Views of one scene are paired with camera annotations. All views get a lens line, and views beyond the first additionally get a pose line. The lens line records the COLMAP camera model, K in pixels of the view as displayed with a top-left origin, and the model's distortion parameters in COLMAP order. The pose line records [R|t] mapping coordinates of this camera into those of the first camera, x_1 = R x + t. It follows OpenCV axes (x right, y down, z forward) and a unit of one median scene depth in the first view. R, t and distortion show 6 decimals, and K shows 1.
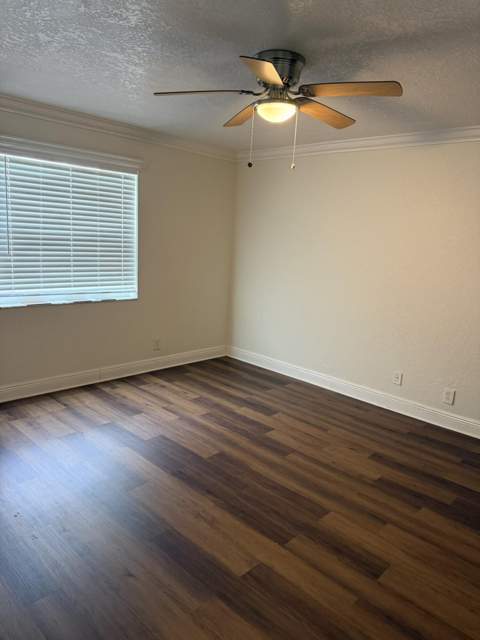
lens RADIAL K [[442.8, 0, 240.7], [0, 442.8, 315.8], [0, 0, 1]] dist [0.050546, -0.004657]
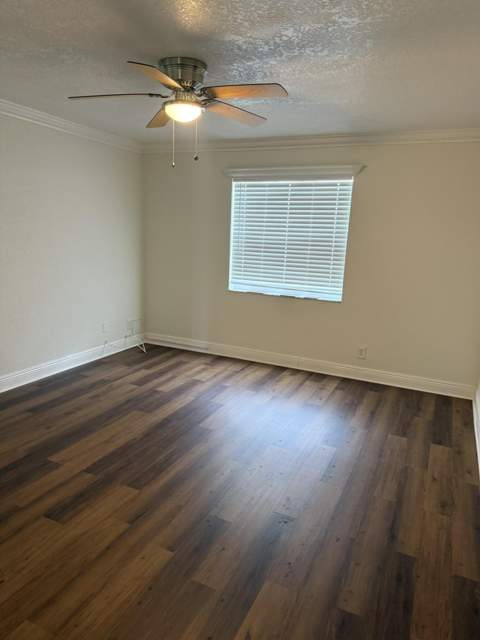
lens RADIAL K [[442.8, 0, 240.4], [0, 442.8, 324.0], [0, 0, 1]] dist [0.050546, -0.004657]
pose [[0.318035, 0.154426, -0.935418, 0.708532], [-0.183328, 0.978041, 0.099133, -0.051429], [0.930185, 0.139961, 0.339362, 0.484110]]
